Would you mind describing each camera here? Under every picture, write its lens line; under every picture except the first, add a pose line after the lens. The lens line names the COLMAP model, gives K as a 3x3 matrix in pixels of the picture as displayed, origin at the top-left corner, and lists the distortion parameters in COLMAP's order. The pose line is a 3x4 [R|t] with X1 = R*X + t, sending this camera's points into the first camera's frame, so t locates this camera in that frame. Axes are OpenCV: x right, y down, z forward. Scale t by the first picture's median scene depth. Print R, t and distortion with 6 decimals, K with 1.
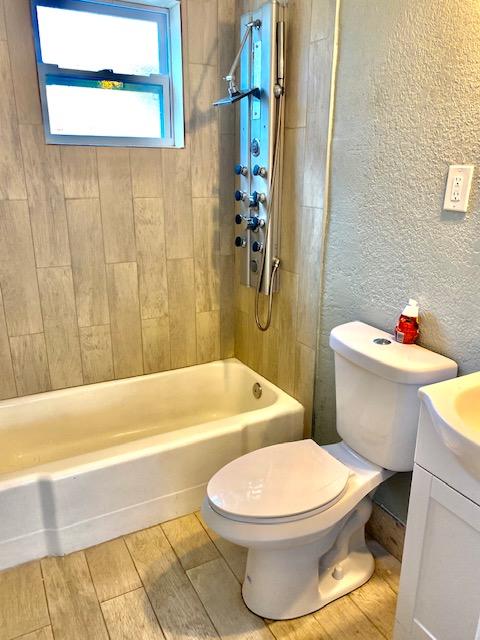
lens RADIAL K [[485.8, 0, 242.0], [0, 485.8, 321.5], [0, 0, 1]] dist [0.040166, -0.057452]
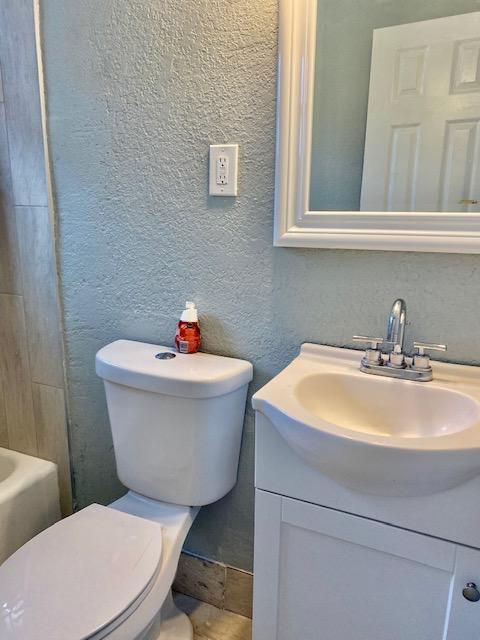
lens RADIAL K [[485.8, 0, 244.0], [0, 485.8, 326.2], [0, 0, 1]] dist [0.040166, -0.057452]
pose [[0.798967, -0.139809, 0.584898, -0.076318], [0.171790, 0.985133, 0.000814, 0.012714], [-0.576317, 0.099829, 0.811106, 0.229671]]
